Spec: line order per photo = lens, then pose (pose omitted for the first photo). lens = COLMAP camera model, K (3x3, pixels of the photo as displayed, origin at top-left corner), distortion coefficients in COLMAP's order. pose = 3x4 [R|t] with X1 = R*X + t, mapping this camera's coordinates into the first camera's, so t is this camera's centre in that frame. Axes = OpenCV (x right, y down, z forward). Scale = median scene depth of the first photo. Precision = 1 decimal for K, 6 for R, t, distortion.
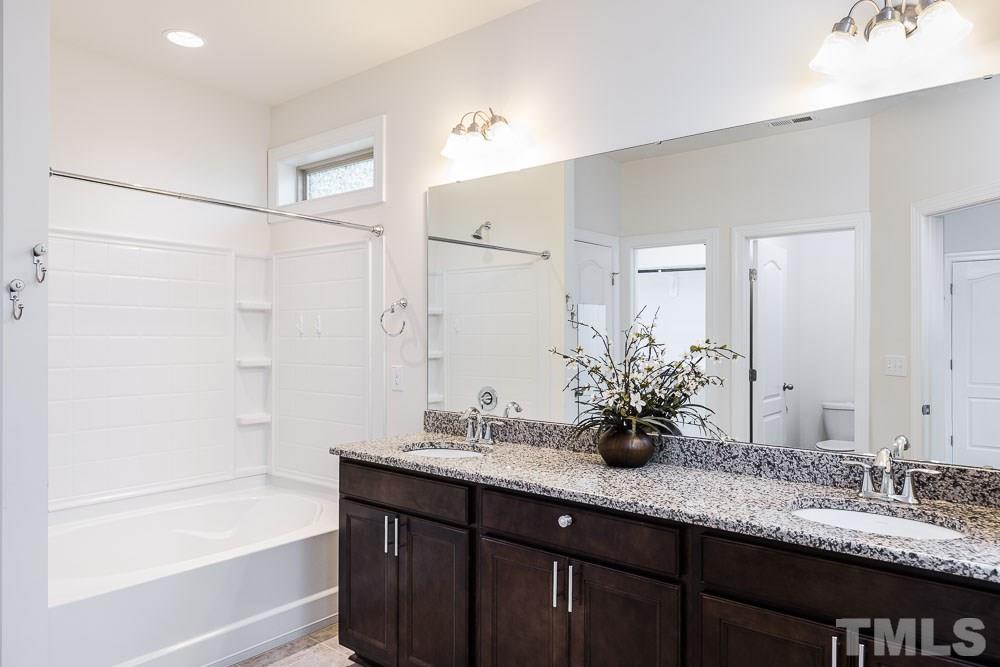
lens RADIAL K [[655.0, 0, 499.0], [0, 655.0, 334.1], [0, 0, 1]] dist [-0.001493, -0.000066]
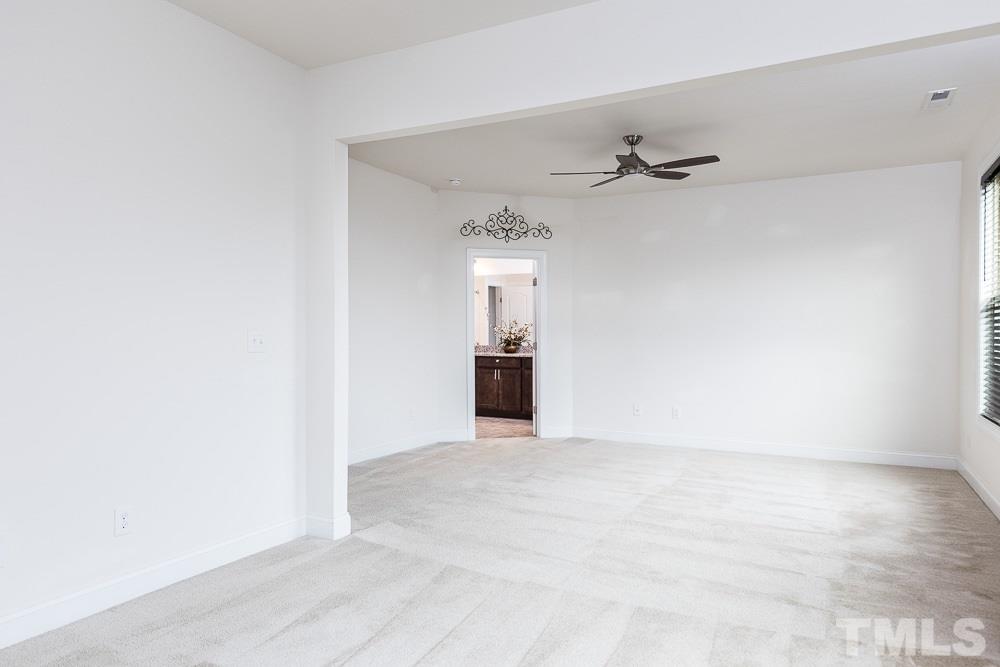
lens RADIAL K [[655.0, 0, 500.4], [0, 655.0, 333.6], [0, 0, 1]] dist [-0.001493, -0.000066]
pose [[0.983020, -0.001616, 0.183492, -0.721495], [0.001239, 0.999997, 0.002169, 0.079958], [-0.183495, -0.001905, 0.983019, -3.521114]]
